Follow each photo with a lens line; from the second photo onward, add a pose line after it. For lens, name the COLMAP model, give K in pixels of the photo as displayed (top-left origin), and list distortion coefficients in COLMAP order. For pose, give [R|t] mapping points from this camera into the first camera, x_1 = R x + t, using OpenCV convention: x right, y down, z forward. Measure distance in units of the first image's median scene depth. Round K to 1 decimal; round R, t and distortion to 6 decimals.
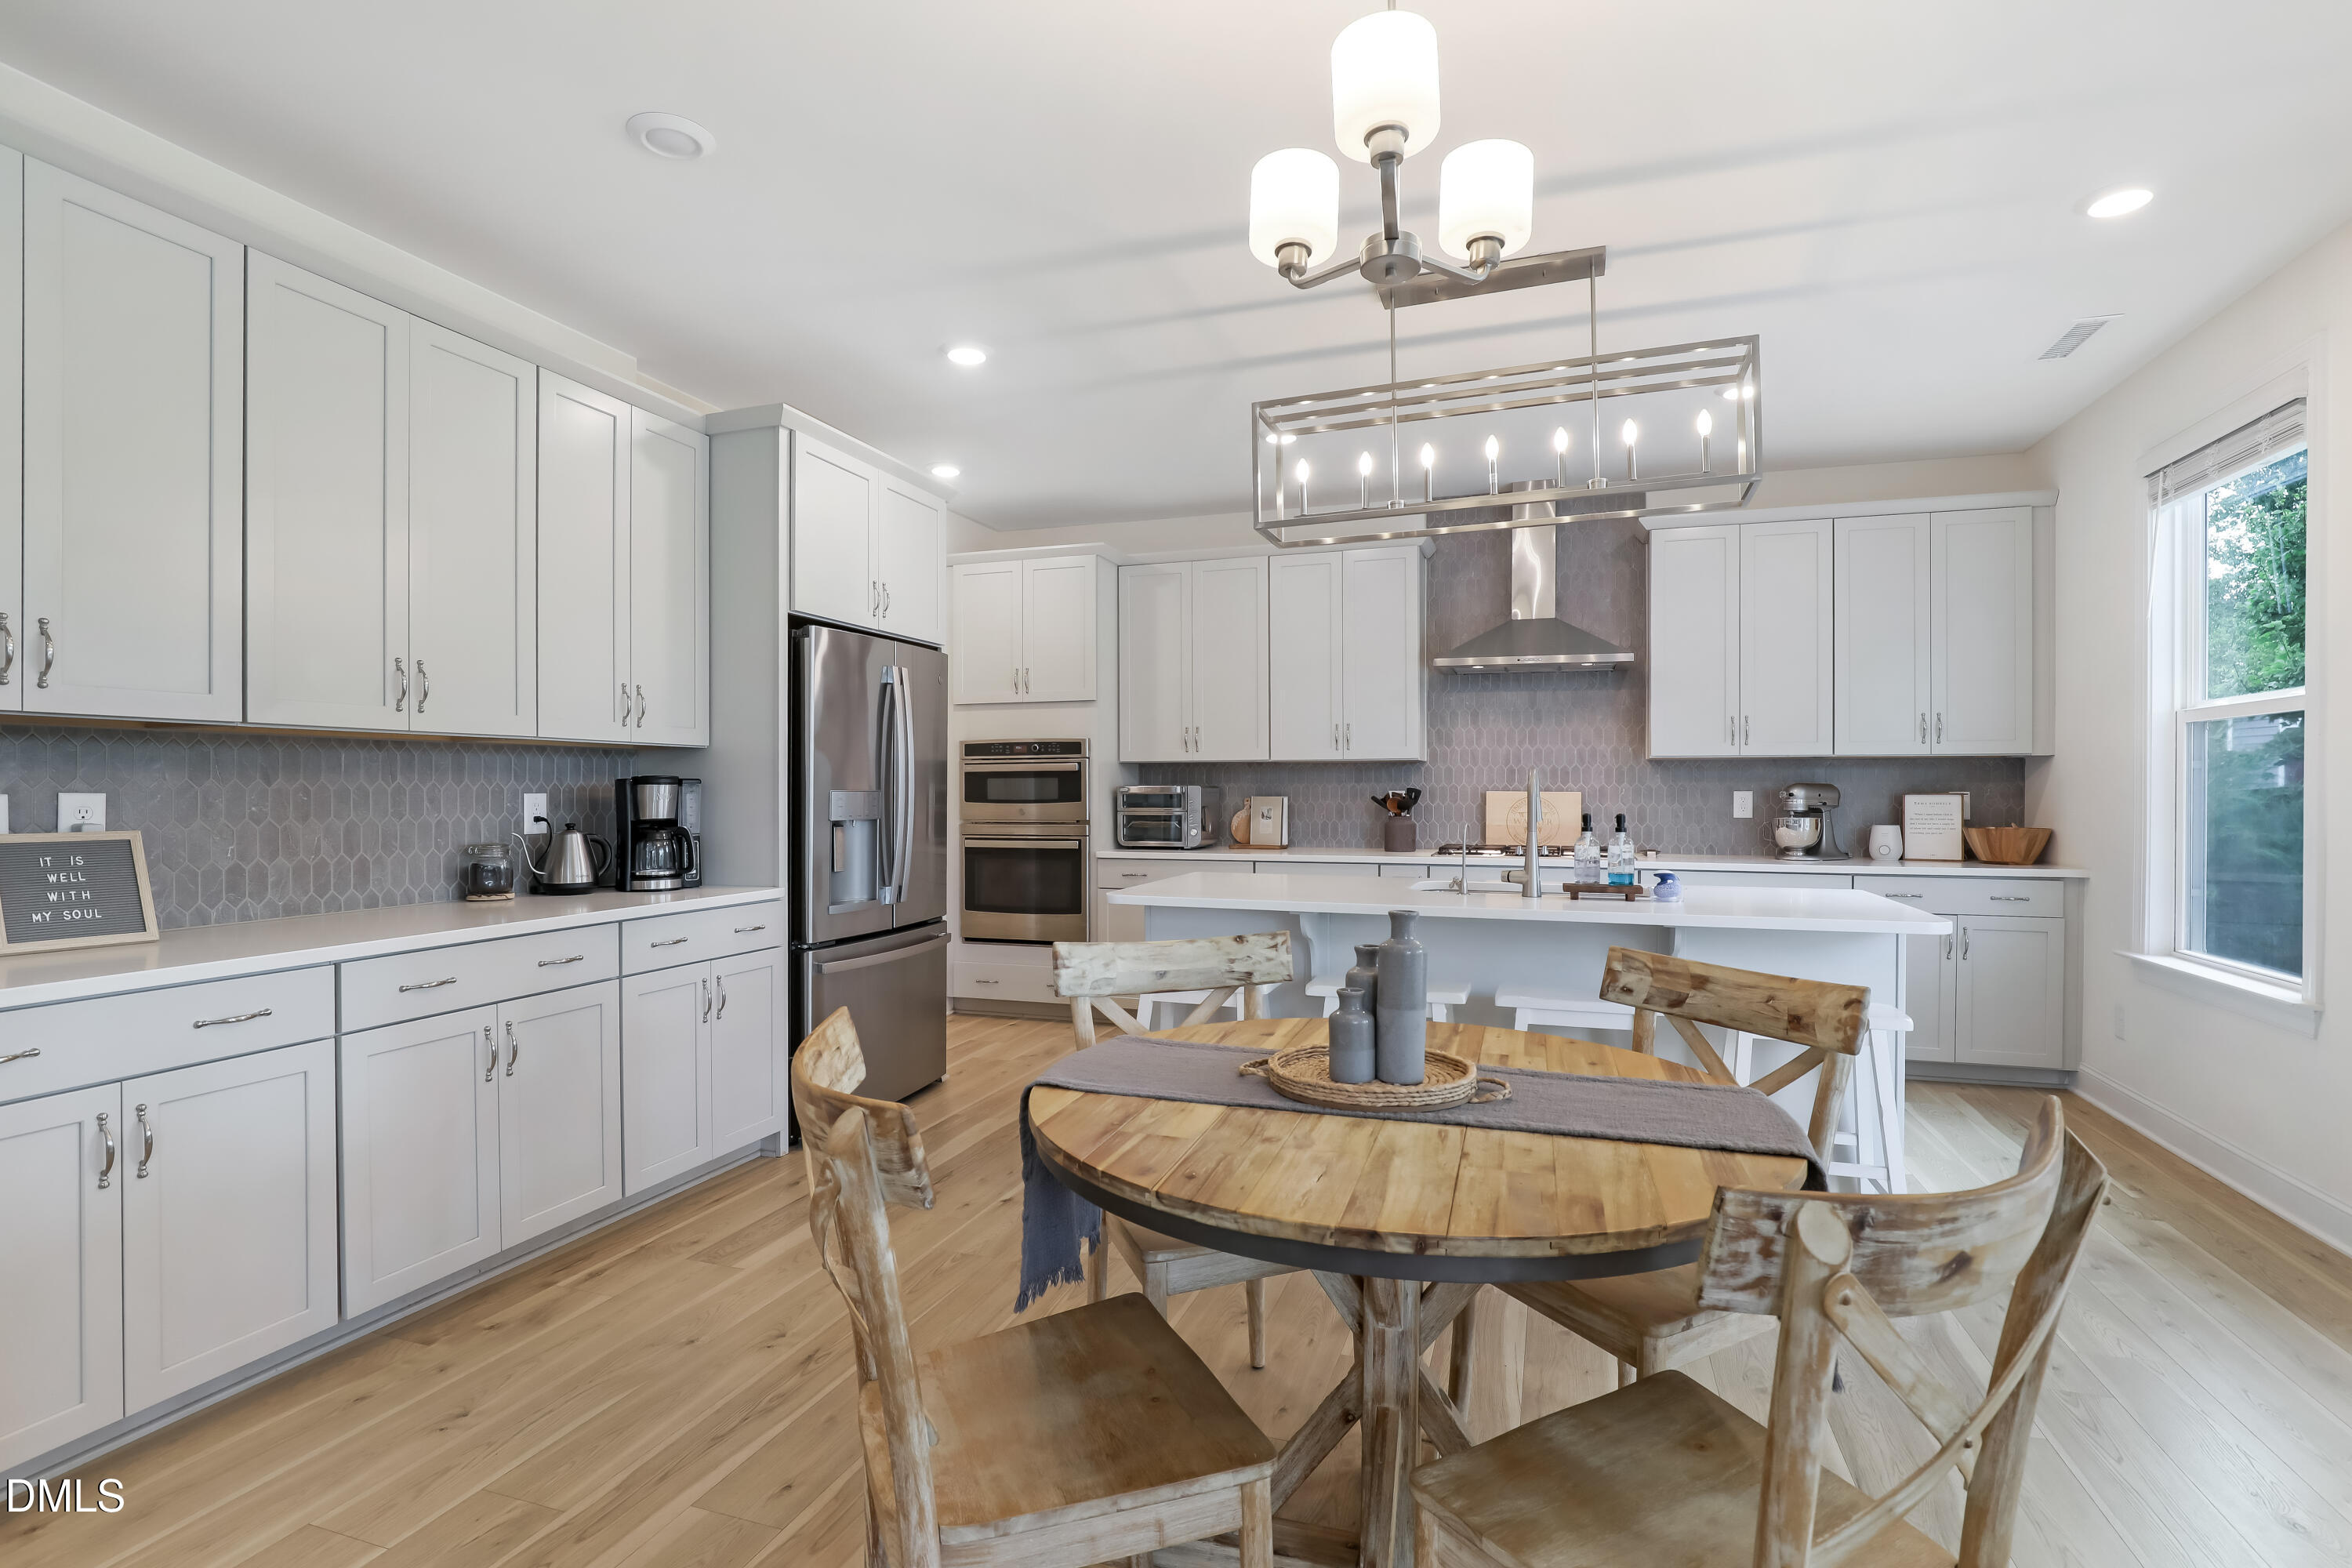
lens RADIAL K [[1121.6, 0, 1180.6], [0, 1121.6, 795.2], [0, 0, 1]] dist [-0.021340, 0.000321]
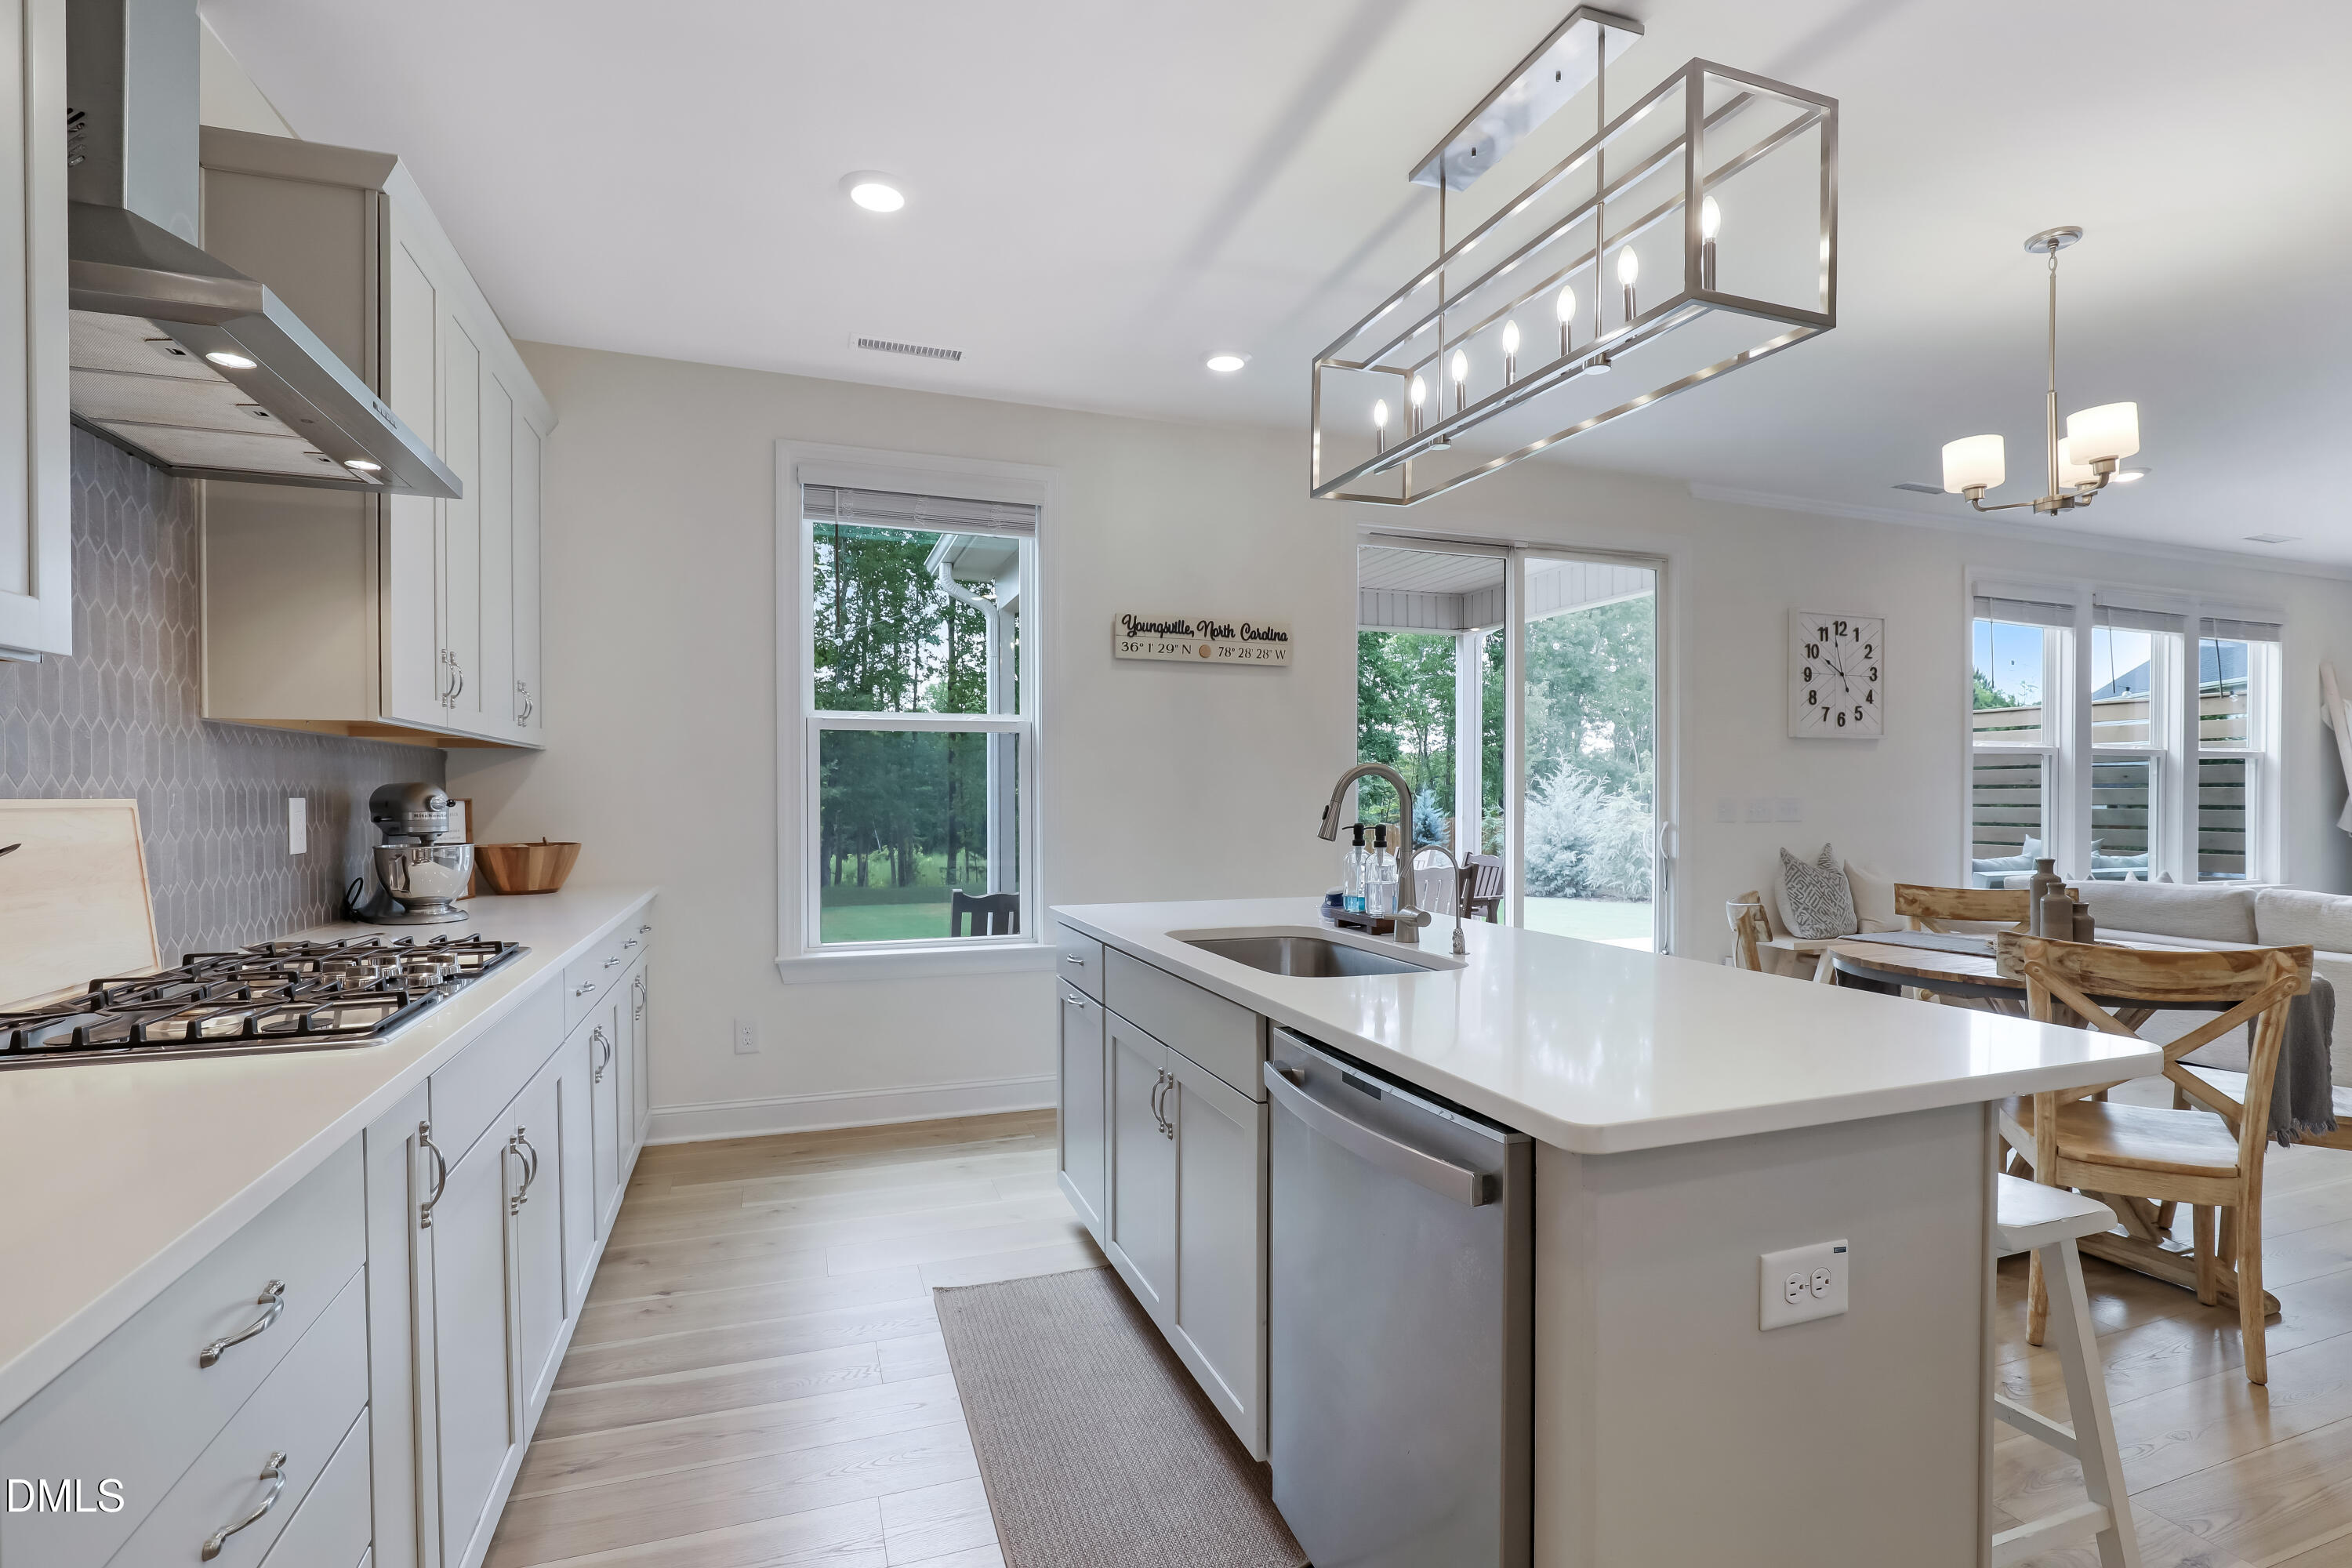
lens RADIAL K [[1104.7, 0, 1187.3], [0, 1104.7, 792.0], [0, 0, 1]] dist [-0.017290, 0.000377]
pose [[-0.626965, -0.002501, 0.779044, -0.103508], [0.003401, 0.999977, 0.005947, -0.007620], [-0.779040, 0.006378, -0.626942, 1.028496]]
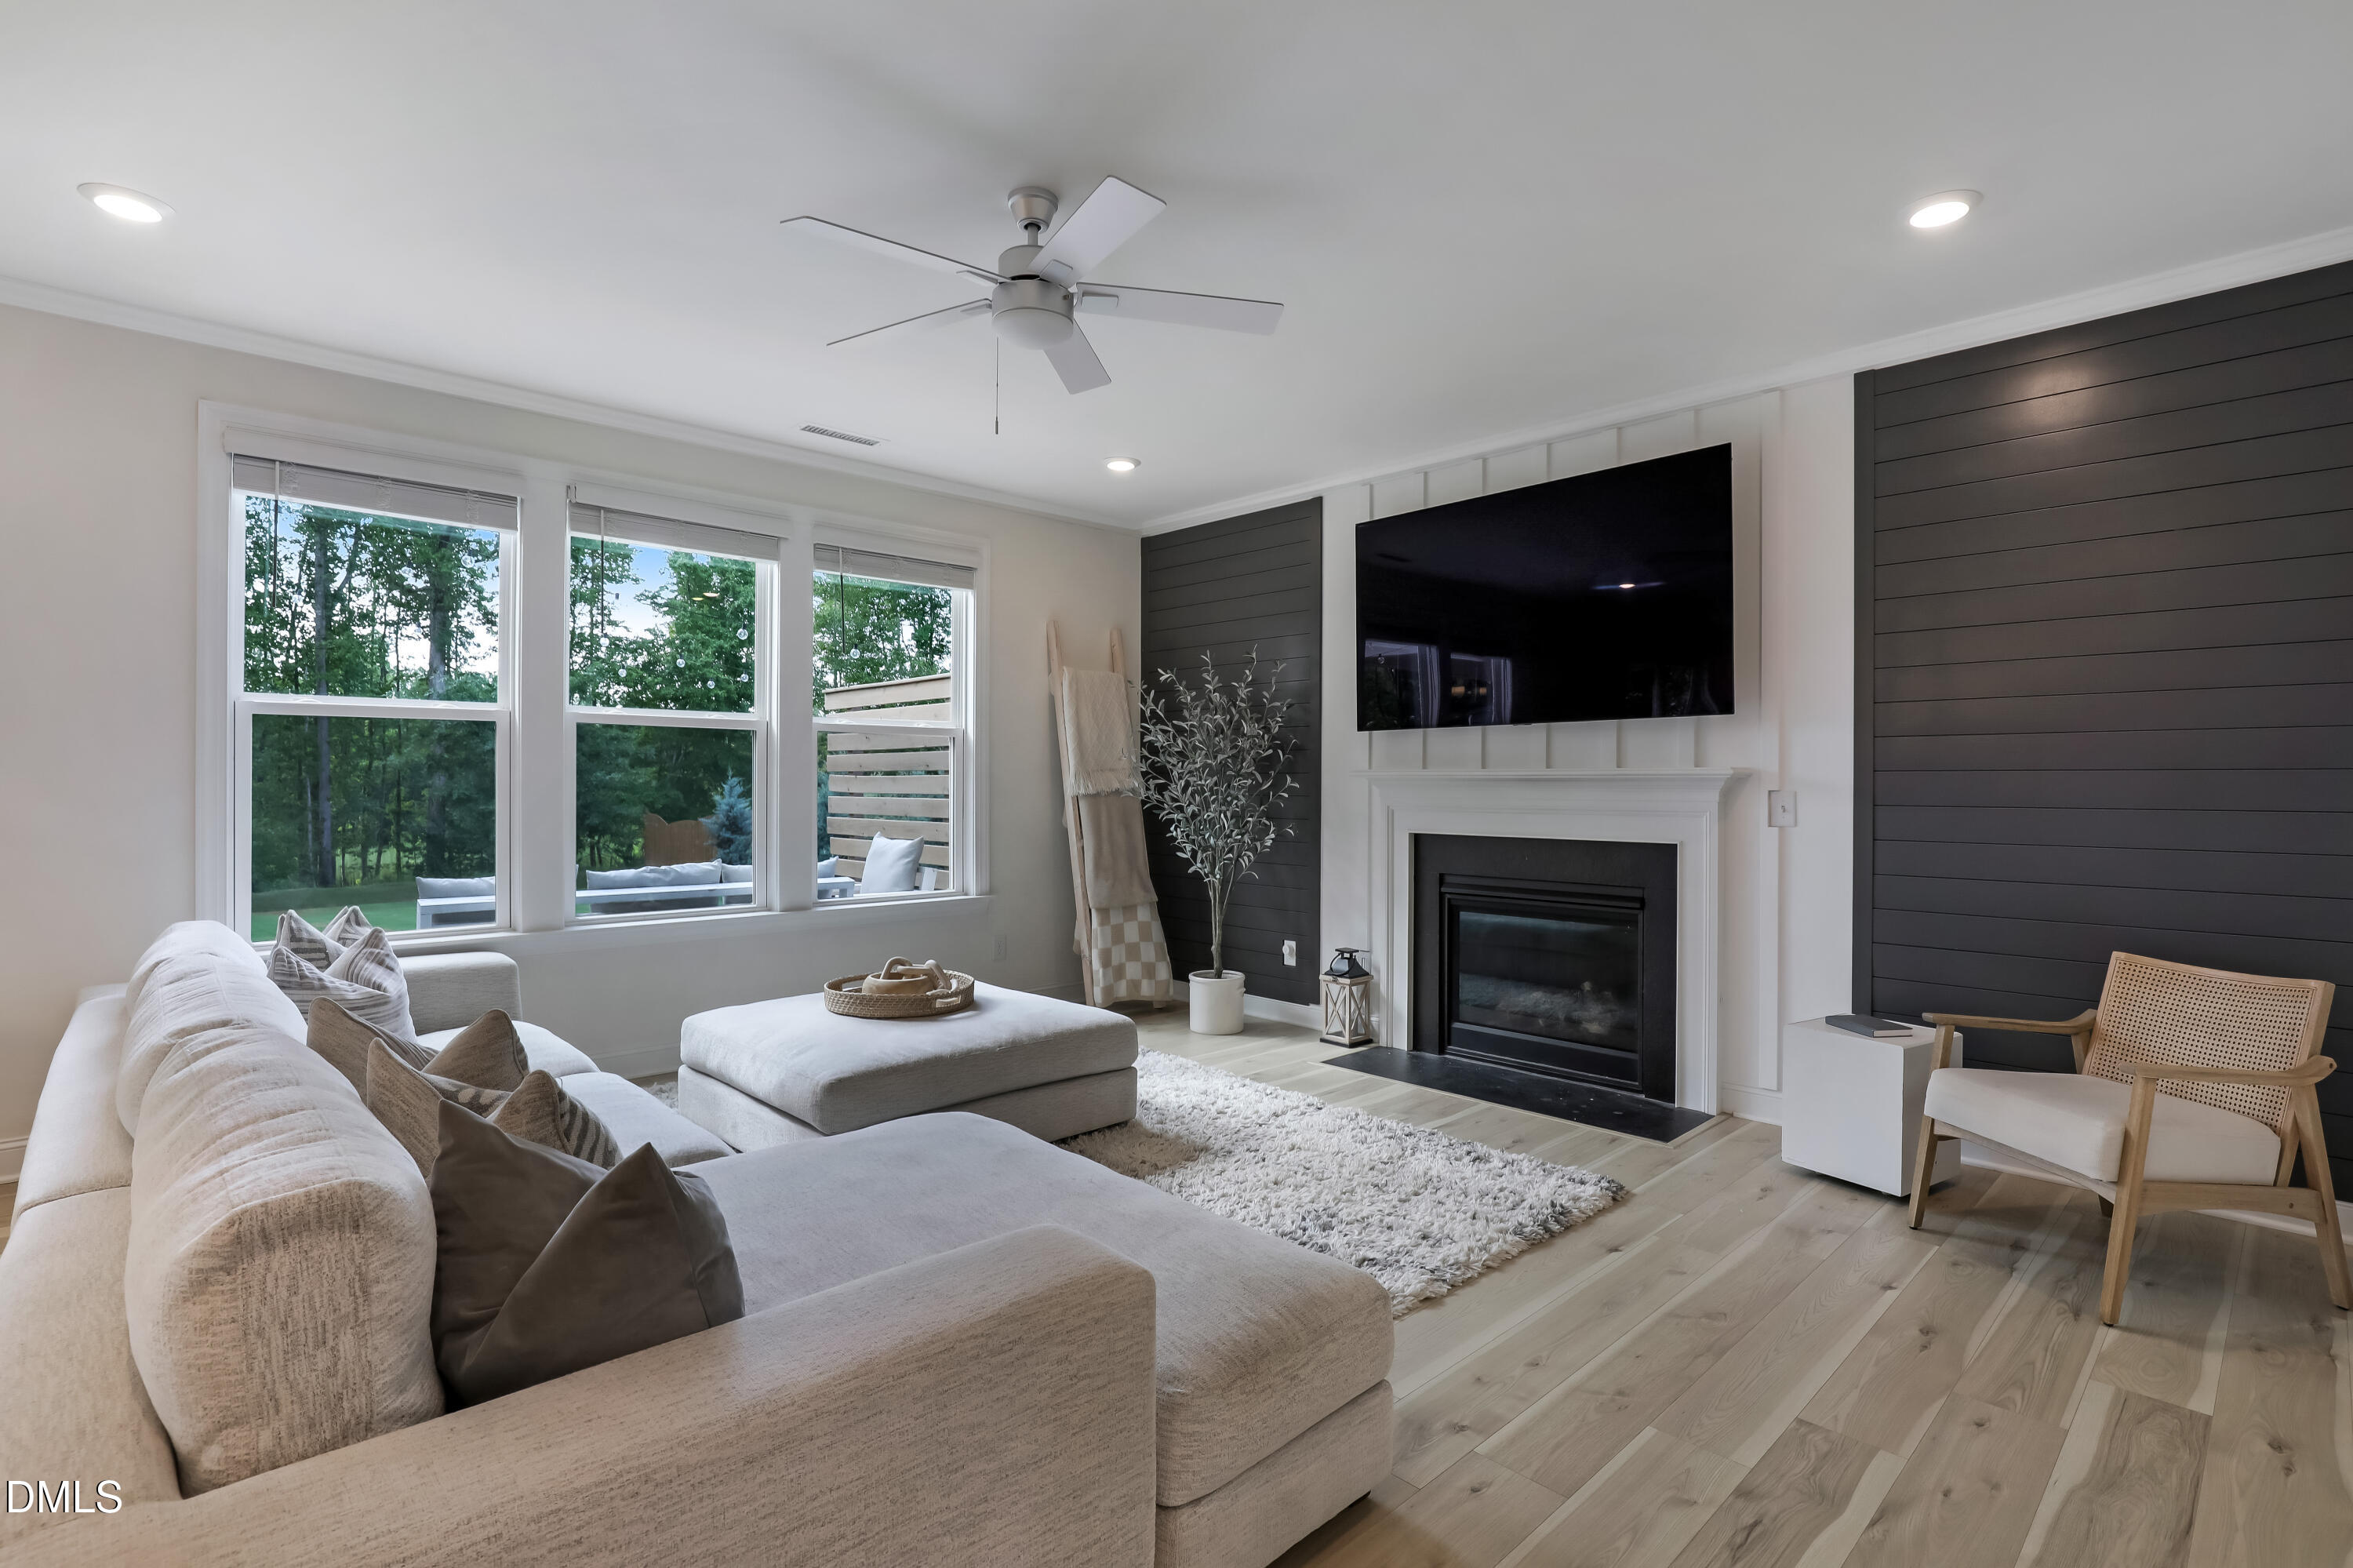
lens RADIAL K [[1109.7, 0, 1189.1], [0, 1109.7, 774.7], [0, 0, 1]] dist [-0.029822, 0.009599]
pose [[-0.886795, -0.001440, 0.462161, -0.600144], [-0.002087, 0.999997, -0.000889, 0.000648], [-0.462159, -0.001752, -0.886796, -0.022953]]
